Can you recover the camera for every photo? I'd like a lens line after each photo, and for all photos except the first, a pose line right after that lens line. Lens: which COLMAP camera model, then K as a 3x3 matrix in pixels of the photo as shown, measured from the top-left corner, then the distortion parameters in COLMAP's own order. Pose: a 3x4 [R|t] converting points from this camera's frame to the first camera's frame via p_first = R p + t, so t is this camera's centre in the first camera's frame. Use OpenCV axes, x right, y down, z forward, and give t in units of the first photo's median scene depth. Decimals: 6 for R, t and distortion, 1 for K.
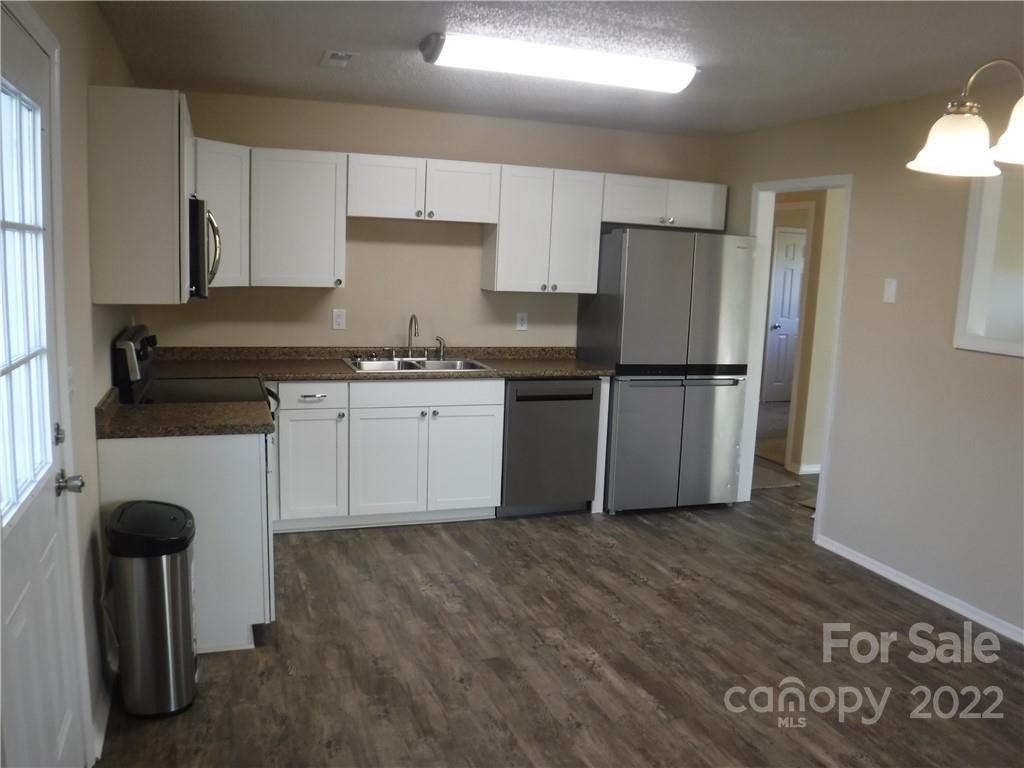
lens RADIAL K [[844.6, 0, 507.8], [0, 844.6, 395.5], [0, 0, 1]] dist [-0.124009, 0.059458]
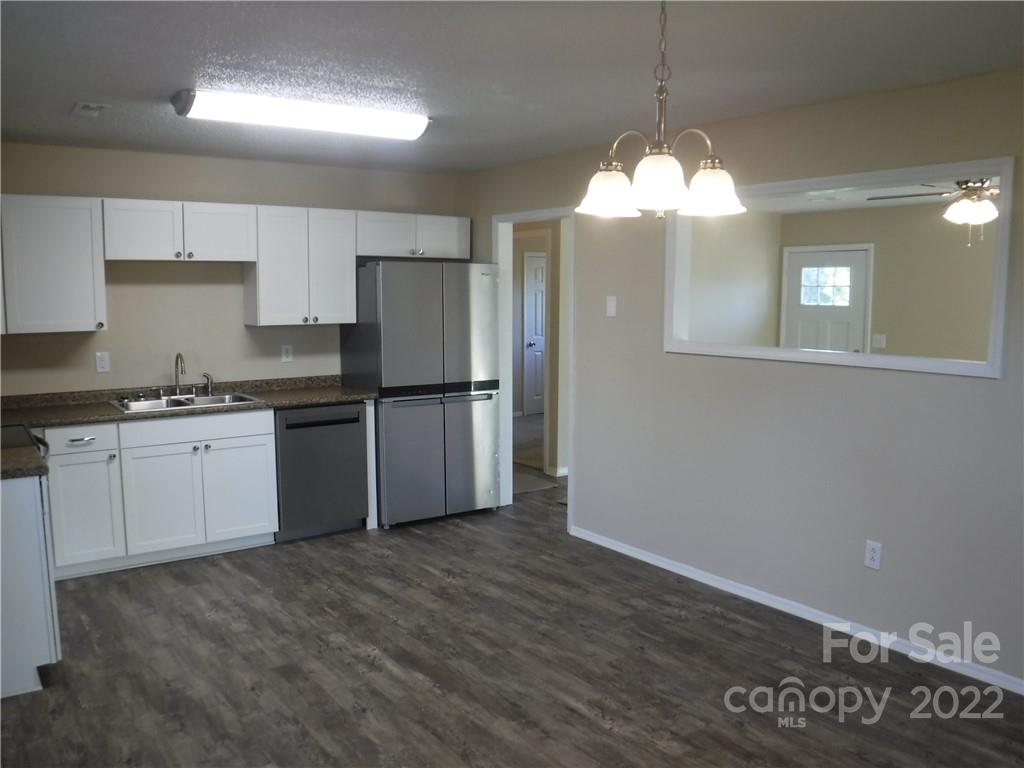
lens RADIAL K [[844.6, 0, 507.8], [0, 844.6, 395.5], [0, 0, 1]] dist [-0.124009, 0.059458]
pose [[0.962713, -0.070498, 0.261176, 0.008449], [0.079061, 0.996618, -0.022410, 0.013049], [-0.258712, 0.042223, 0.965031, -0.102362]]
